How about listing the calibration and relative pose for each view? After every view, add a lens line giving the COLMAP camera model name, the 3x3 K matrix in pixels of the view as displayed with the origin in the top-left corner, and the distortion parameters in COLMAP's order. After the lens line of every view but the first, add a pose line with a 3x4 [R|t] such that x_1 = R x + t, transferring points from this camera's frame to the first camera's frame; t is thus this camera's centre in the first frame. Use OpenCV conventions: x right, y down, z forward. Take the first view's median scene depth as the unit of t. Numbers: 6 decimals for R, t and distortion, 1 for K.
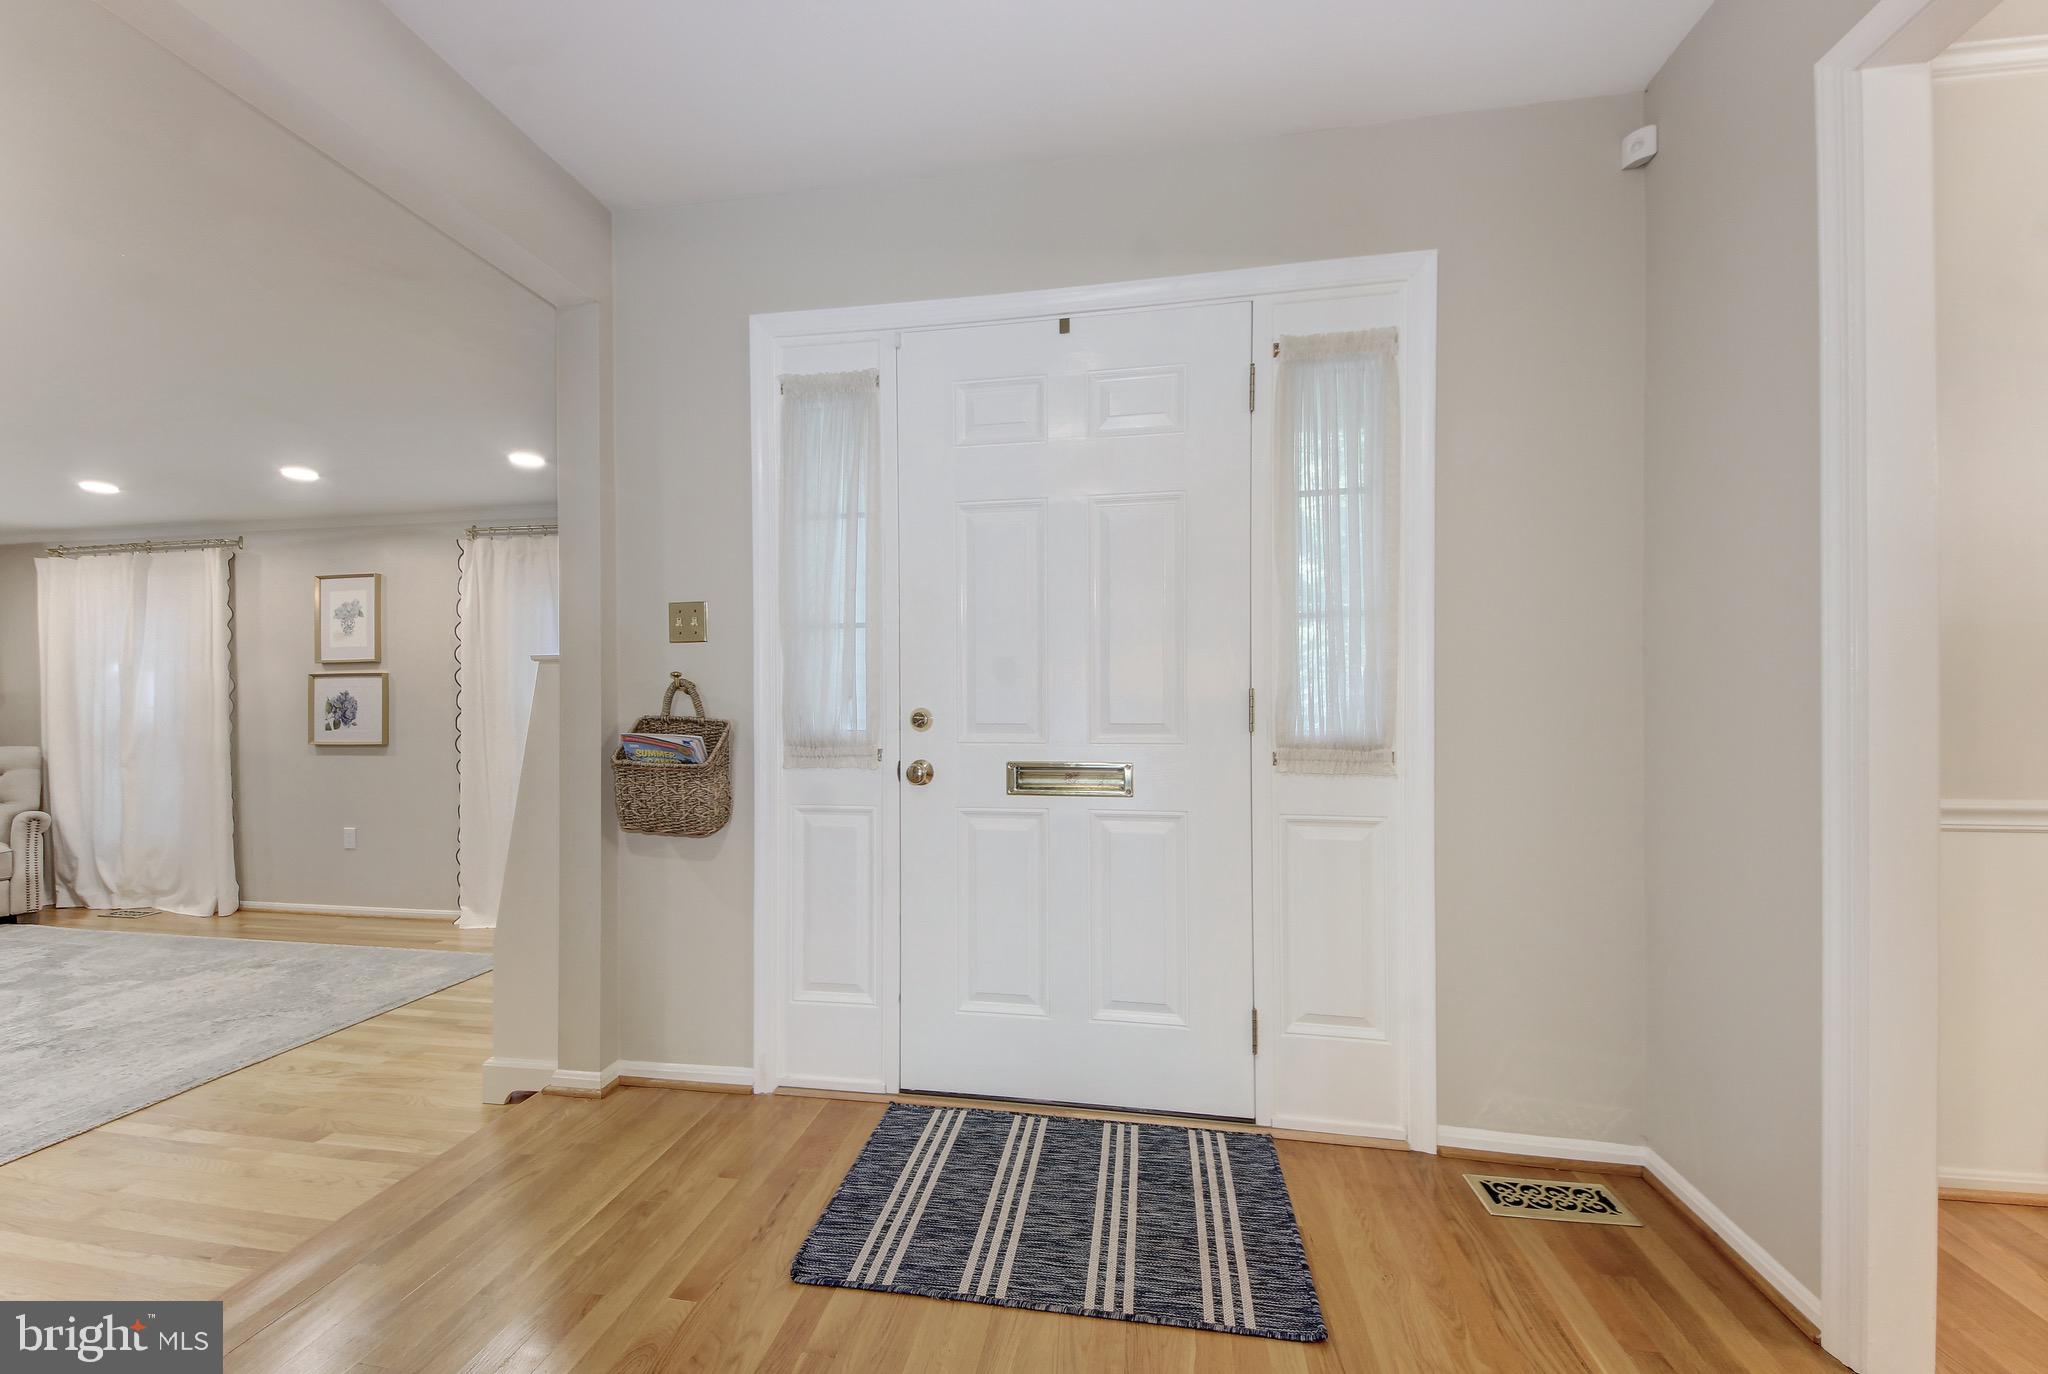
lens RADIAL K [[771.5, 0, 1017.8], [0, 771.5, 708.3], [0, 0, 1]] dist [0.019785, -0.009781]
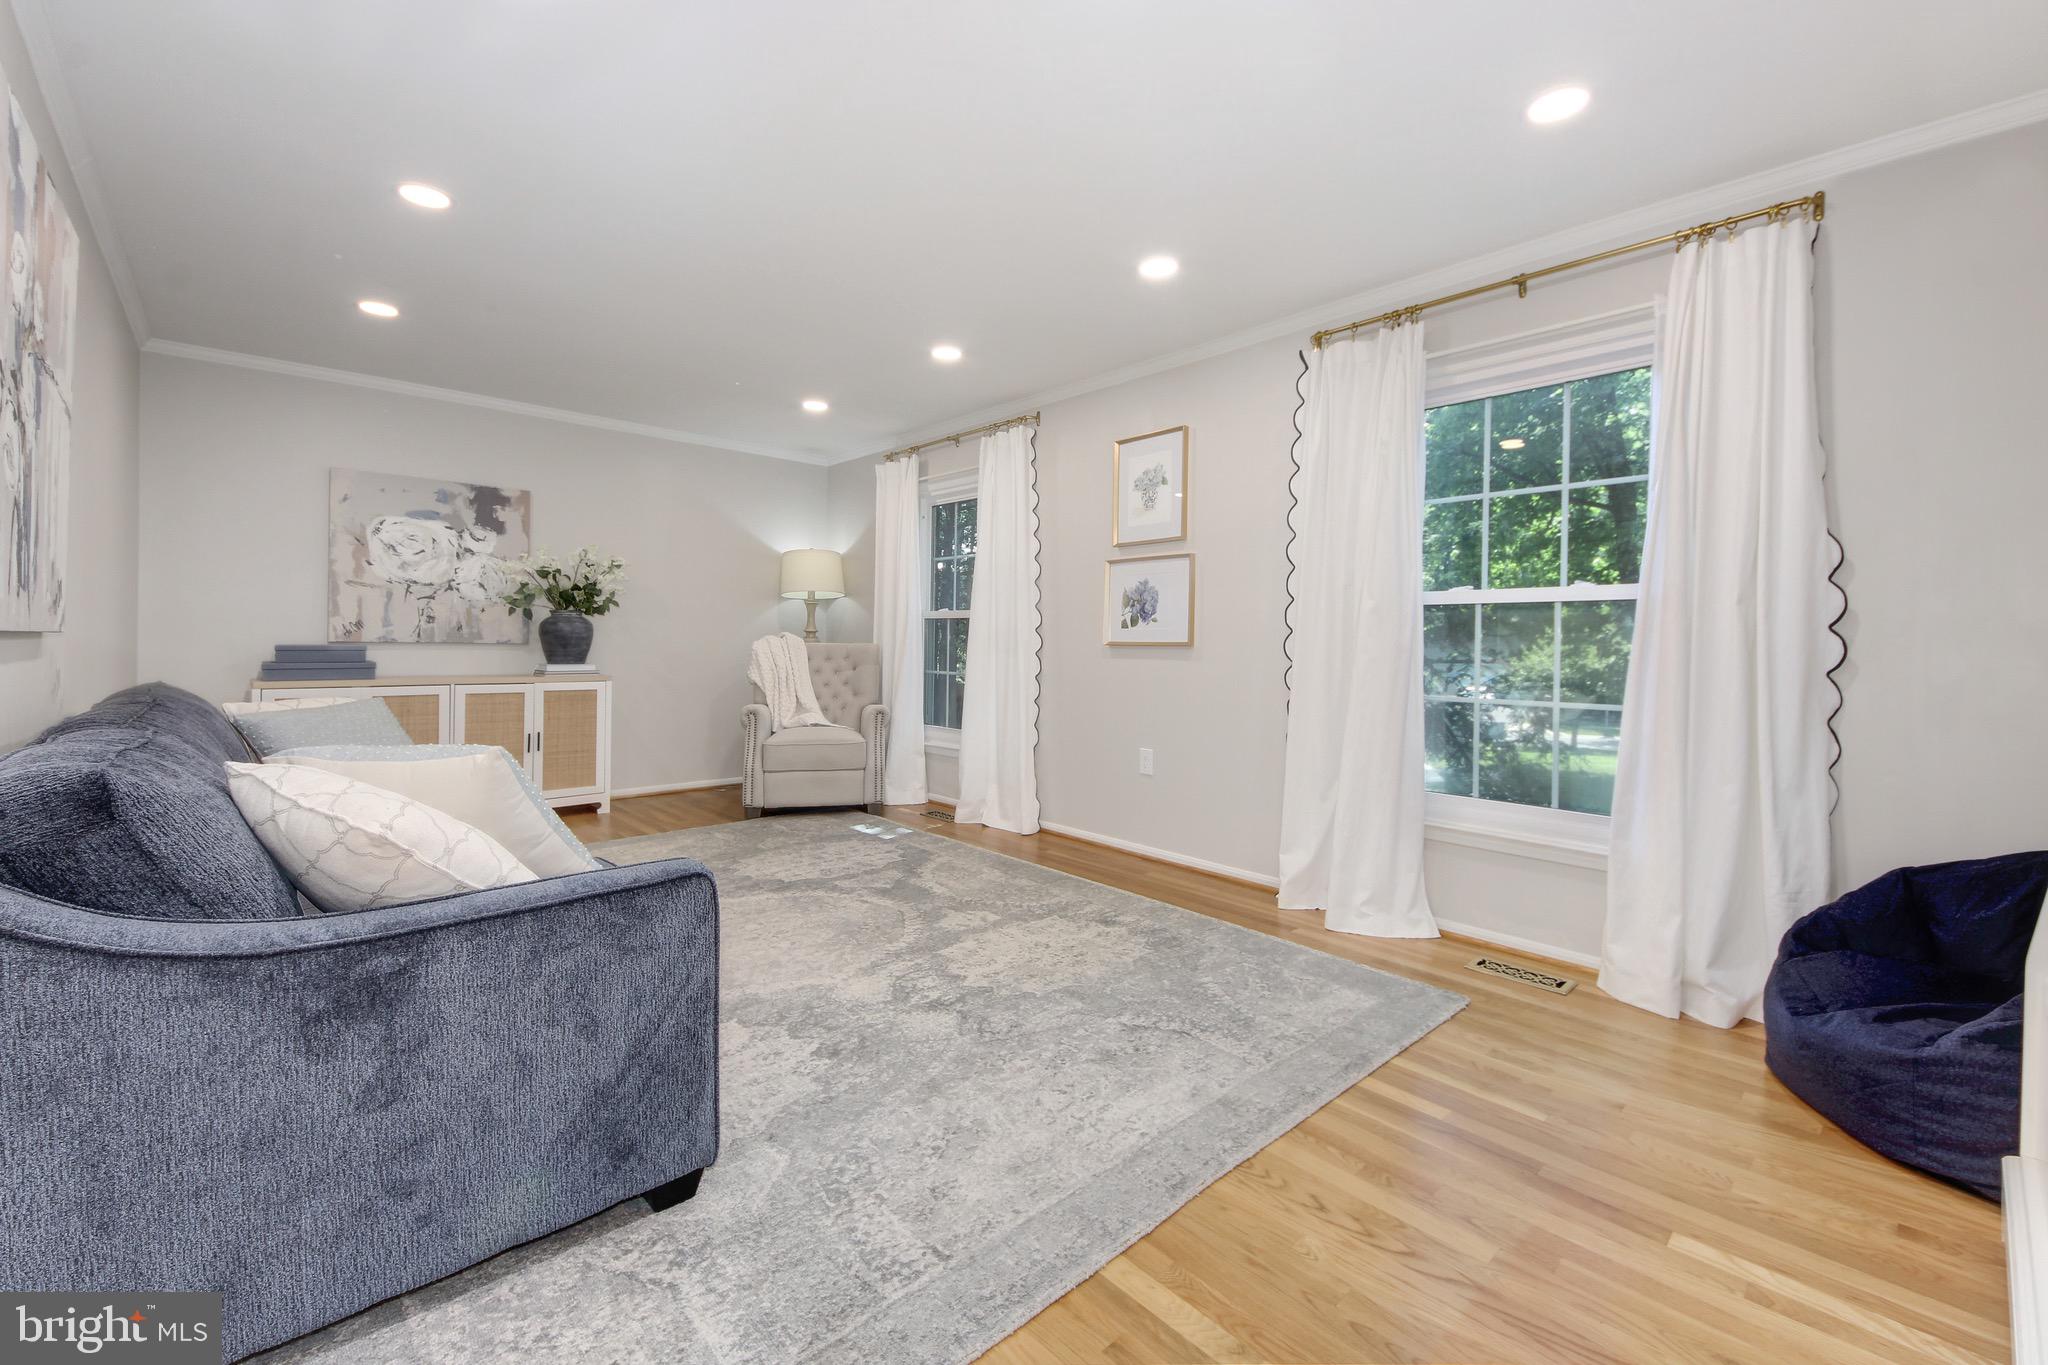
lens RADIAL K [[835.3, 0, 1026.8], [0, 835.3, 654.2], [0, 0, 1]] dist [0.024809, -0.000145]
pose [[0.790089, 0.022481, -0.612579, -0.551130], [-0.015996, 0.999743, 0.016058, 0.056292], [0.612783, -0.002888, 0.790246, 0.308582]]
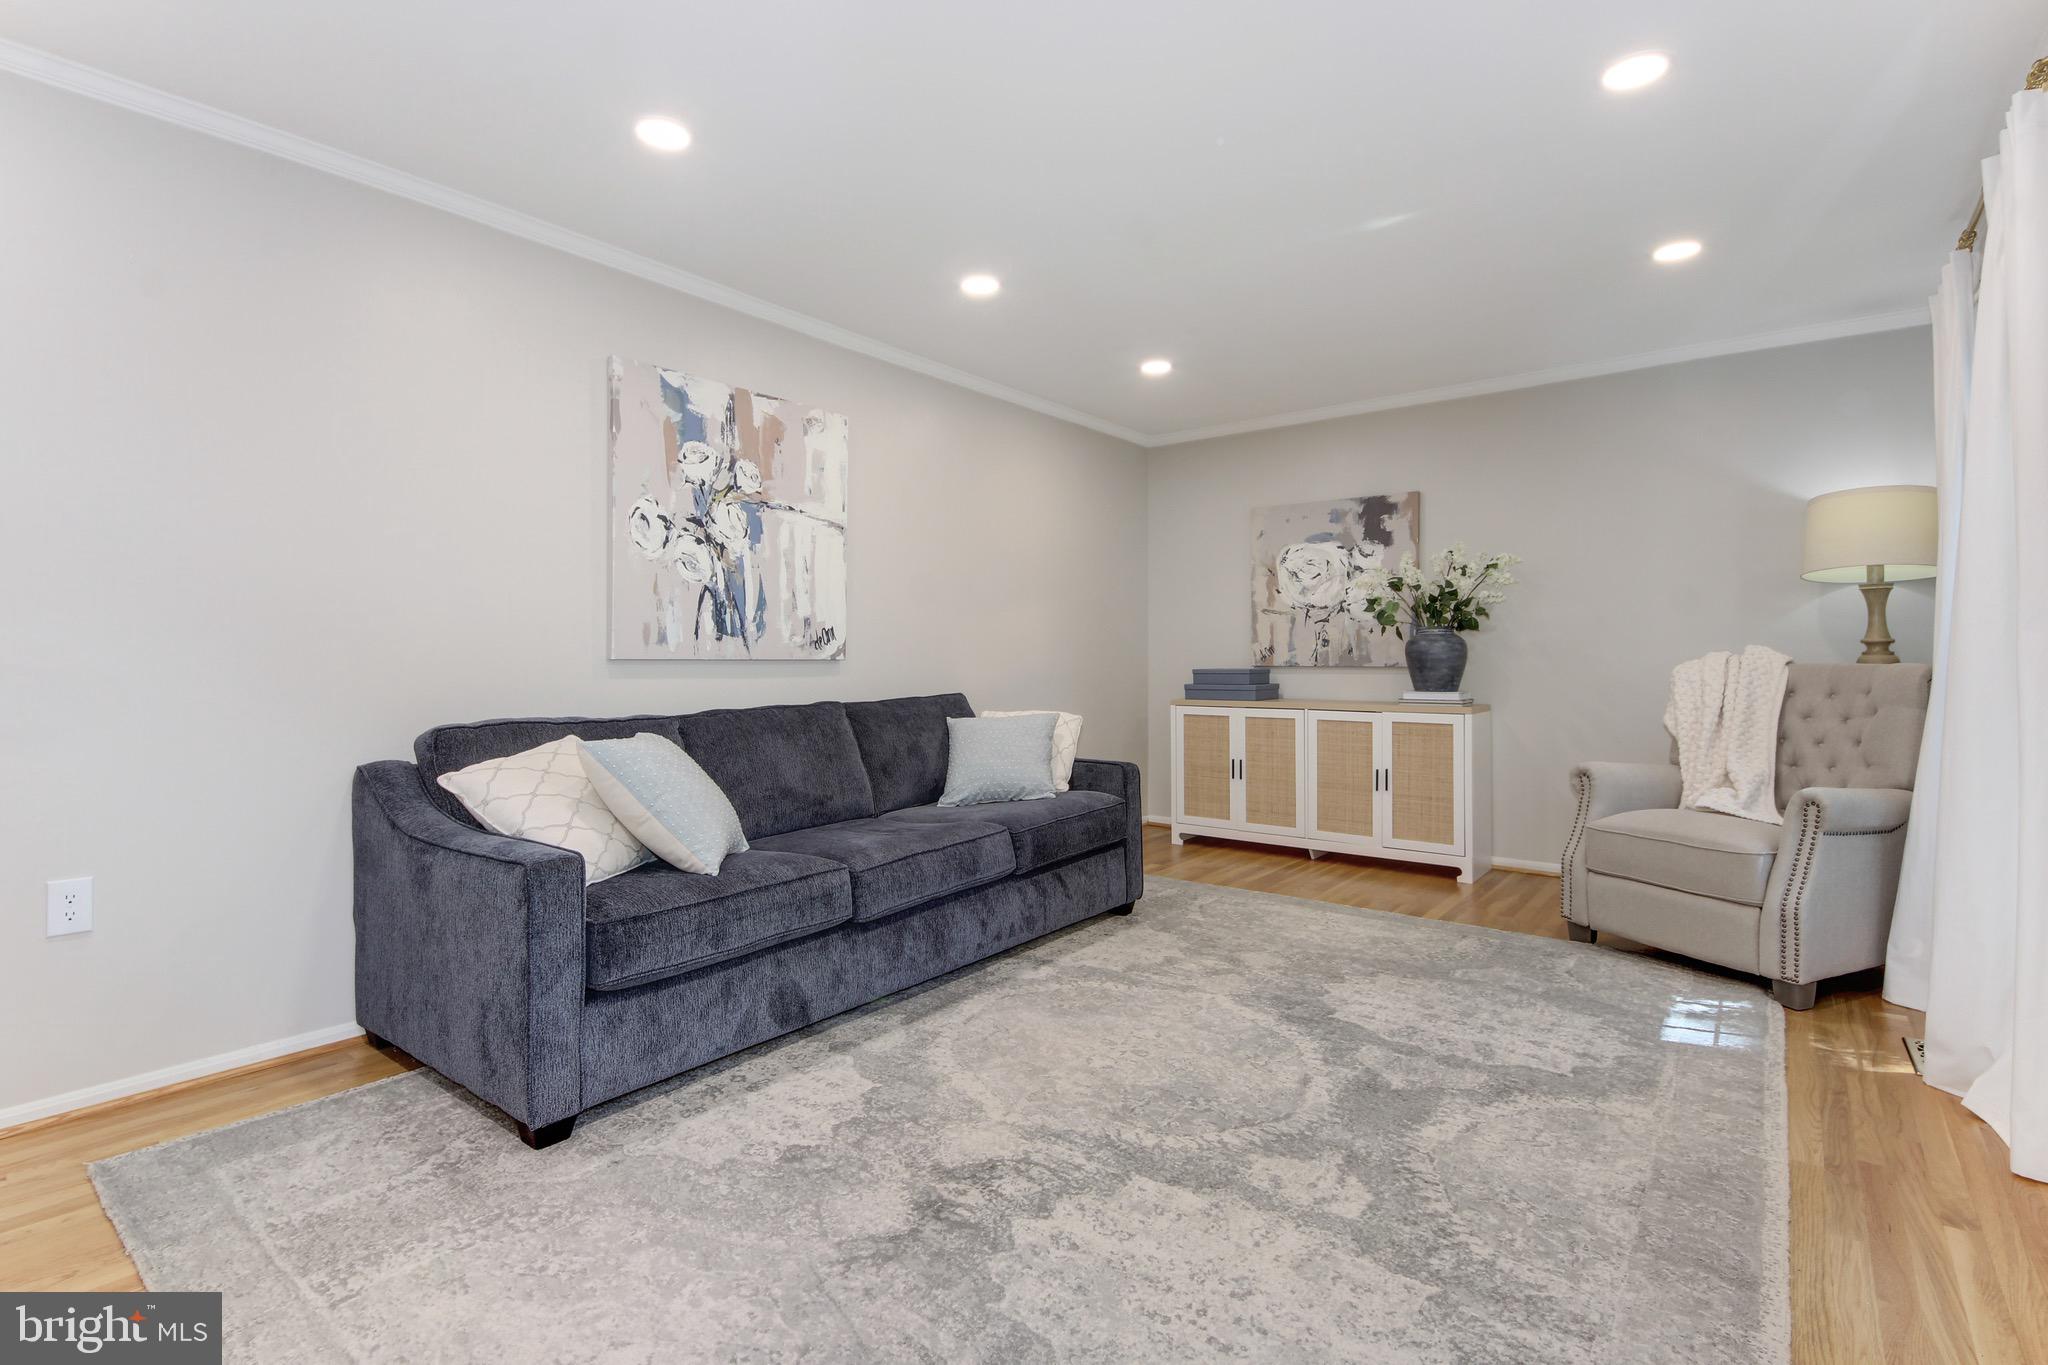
lens RADIAL K [[947.6, 0, 1023.0], [0, 947.6, 667.1], [0, 0, 1]] dist [0.002981, -0.000790]
pose [[-0.472045, 0.011396, -0.881501, -0.594409], [0.000132, 0.999917, 0.012856, 0.056285], [0.881575, 0.005953, -0.472007, 1.052992]]
